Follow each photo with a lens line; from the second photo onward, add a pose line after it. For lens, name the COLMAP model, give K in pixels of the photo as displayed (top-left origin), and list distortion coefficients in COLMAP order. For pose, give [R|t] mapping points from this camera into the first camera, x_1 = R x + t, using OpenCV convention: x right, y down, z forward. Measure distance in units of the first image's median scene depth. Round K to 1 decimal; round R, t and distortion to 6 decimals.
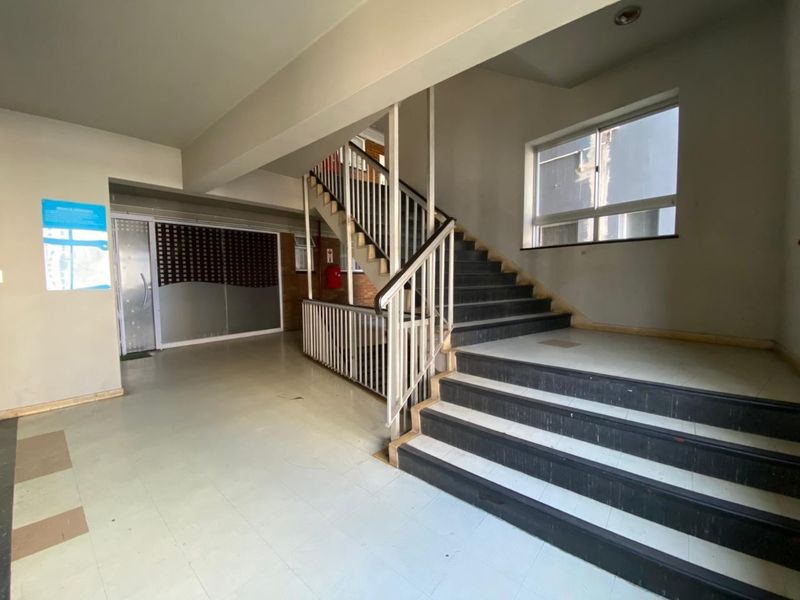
lens RADIAL K [[316.9, 0, 399.3], [0, 316.9, 299.1], [0, 0, 1]] dist [0.003050, -0.014266]
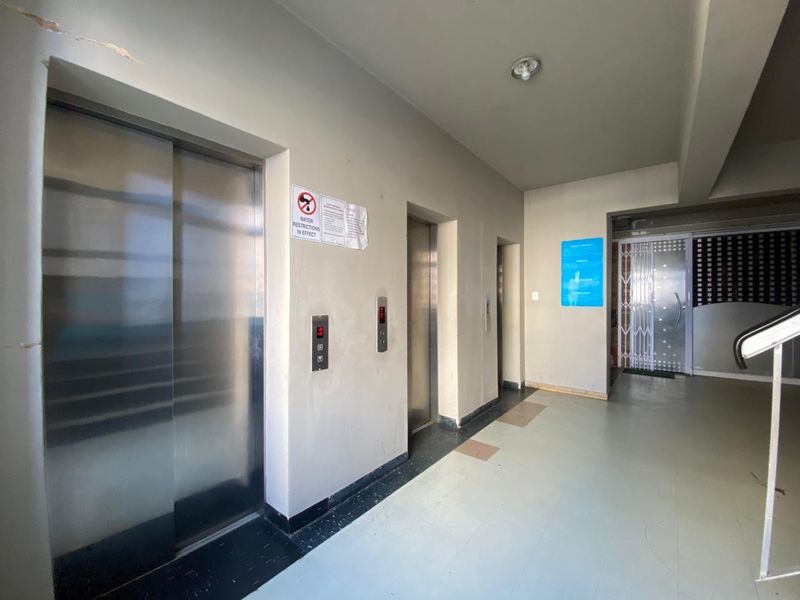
lens RADIAL K [[316.9, 0, 399.3], [0, 316.9, 299.1], [0, 0, 1]] dist [0.003050, -0.014266]
pose [[0.013142, 0.016875, -0.999771, 0.154697], [-0.071125, 0.997341, 0.015899, -0.015547], [0.997381, 0.070900, 0.014307, 0.130141]]
